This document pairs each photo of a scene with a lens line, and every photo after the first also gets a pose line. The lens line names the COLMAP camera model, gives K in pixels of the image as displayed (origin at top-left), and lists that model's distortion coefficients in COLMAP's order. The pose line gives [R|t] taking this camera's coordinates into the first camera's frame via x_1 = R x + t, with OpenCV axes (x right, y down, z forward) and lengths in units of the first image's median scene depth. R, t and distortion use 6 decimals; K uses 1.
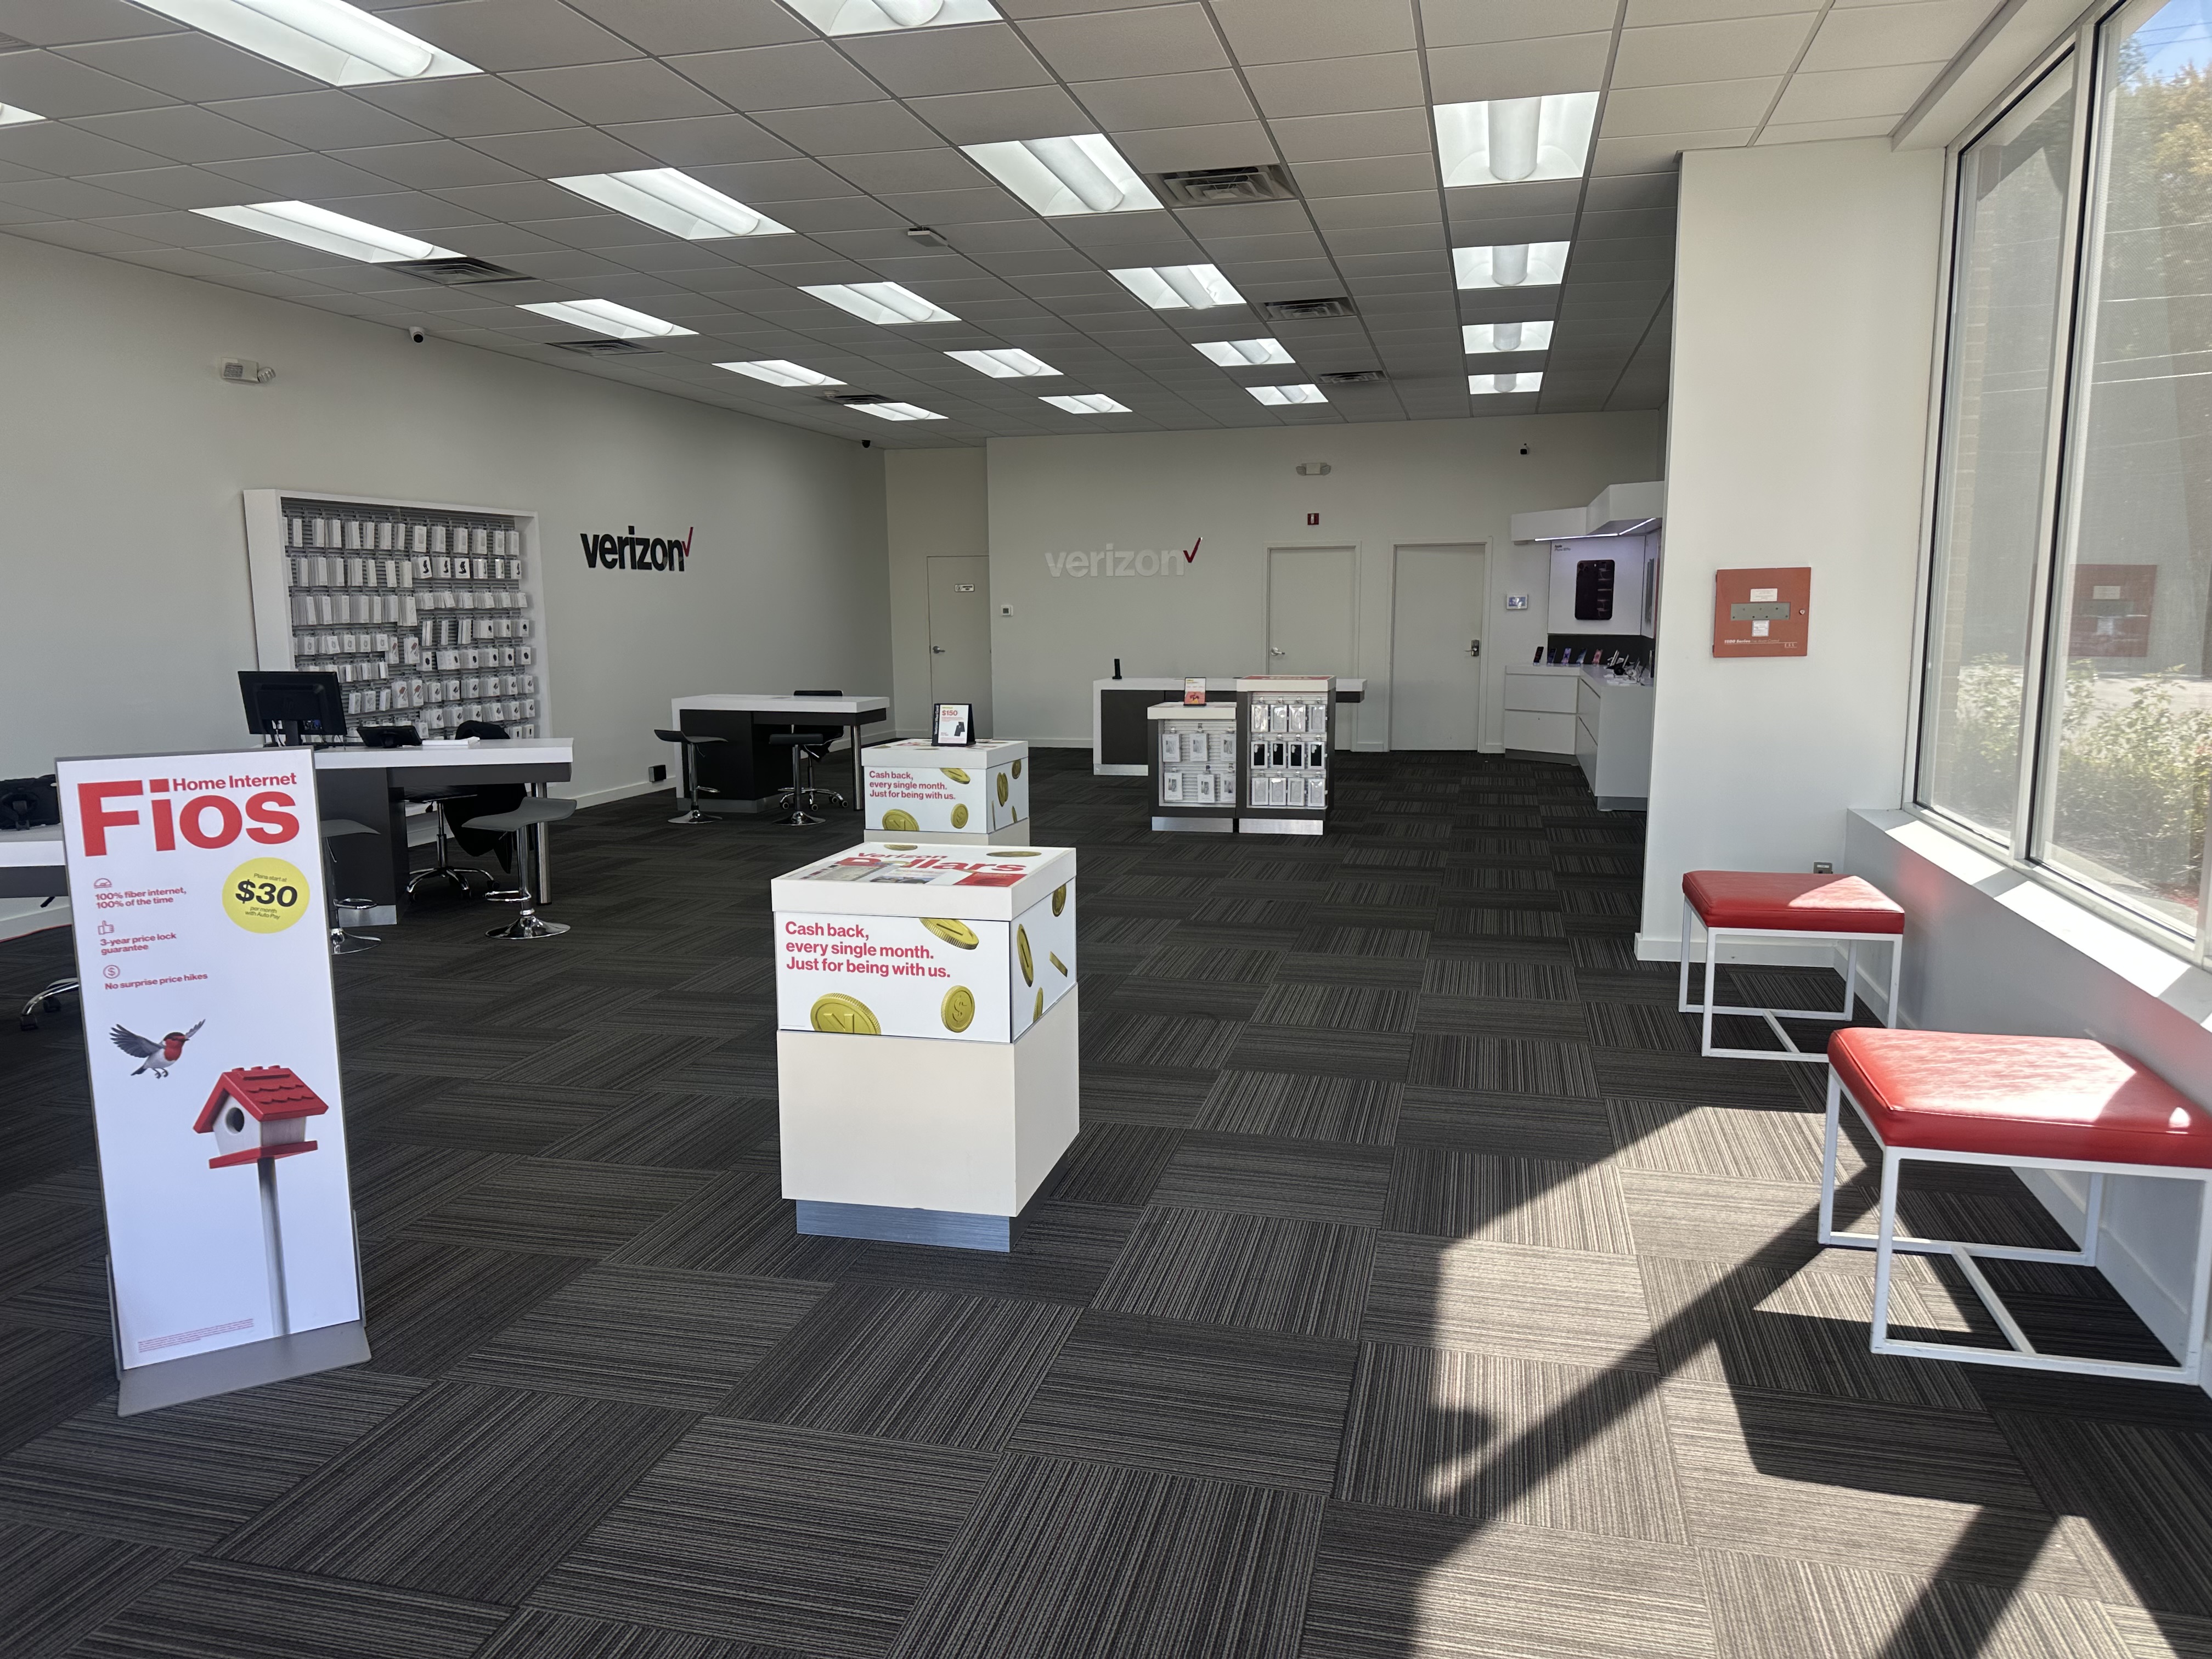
lens RADIAL K [[1562.0, 0, 1062.0], [0, 1562.0, 830.4], [0, 0, 1]] dist [0.086676, -0.017737]
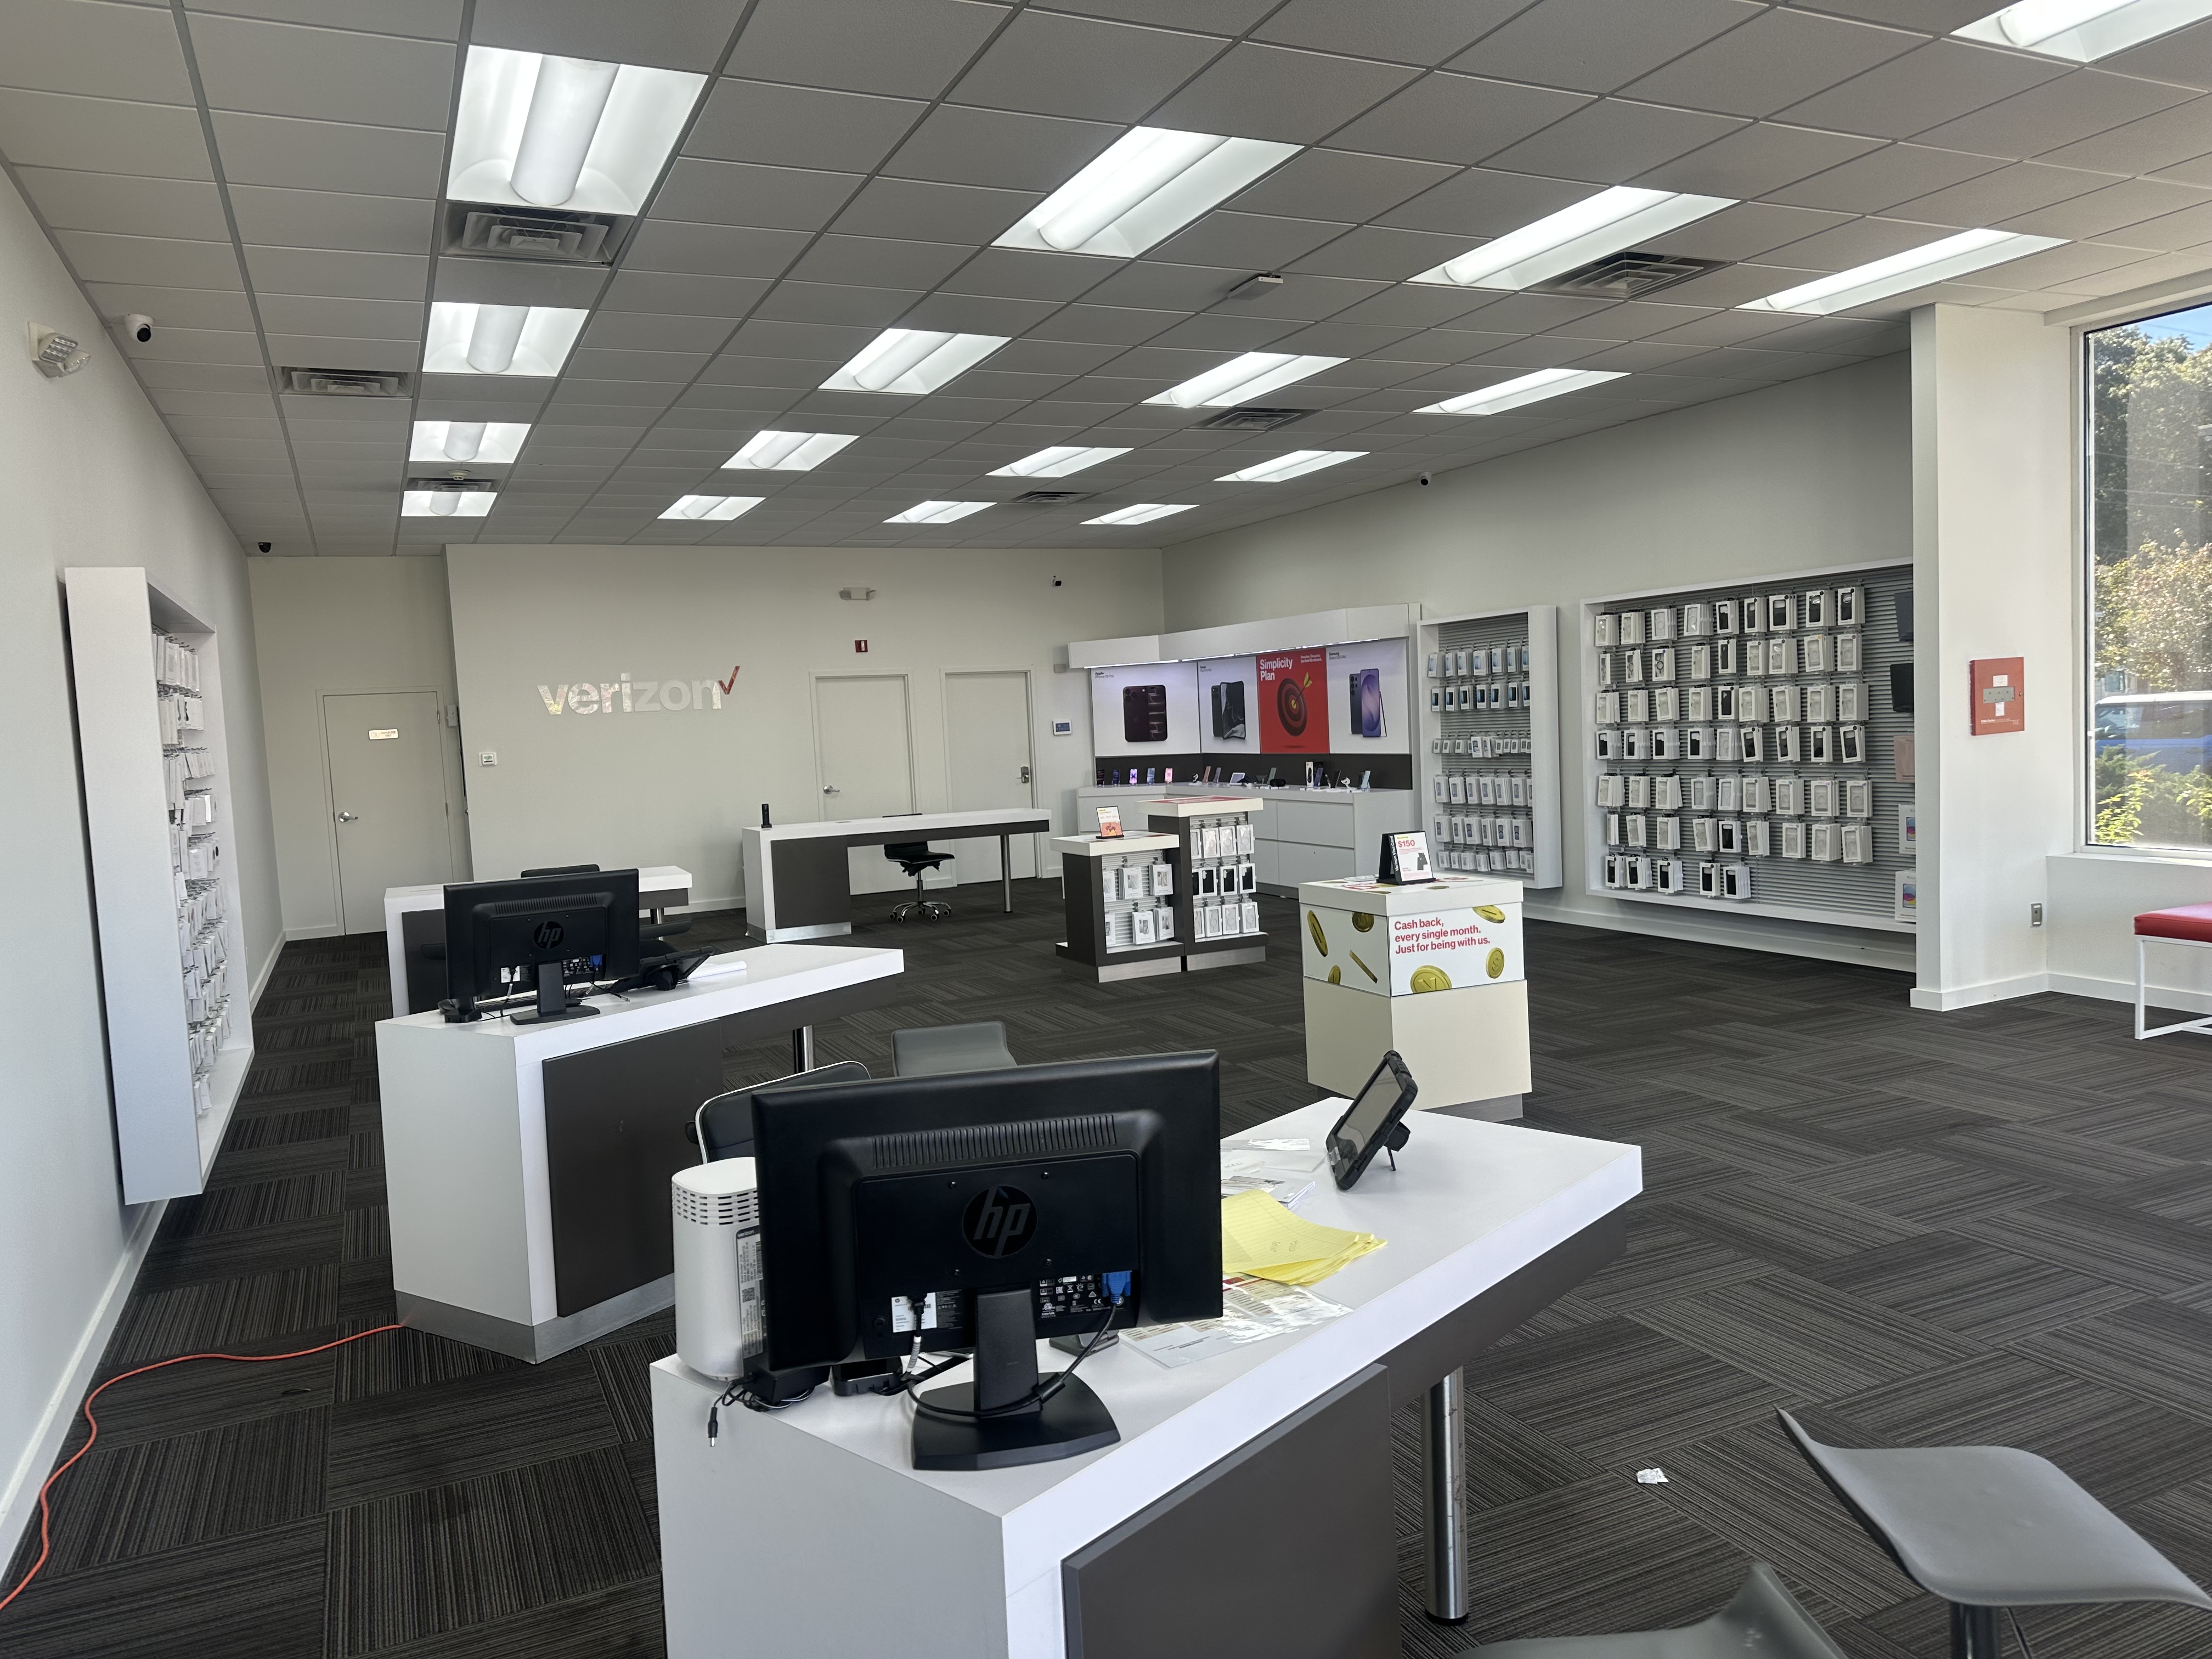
lens RADIAL K [[1562.0, 0, 1097.9], [0, 1562.0, 844.0], [0, 0, 1]] dist [0.086676, -0.017737]
pose [[0.759802, -0.080840, 0.645109, -0.509945], [0.134566, 0.990308, -0.034393, -0.047745], [-0.636076, 0.112941, 0.763316, 0.327835]]
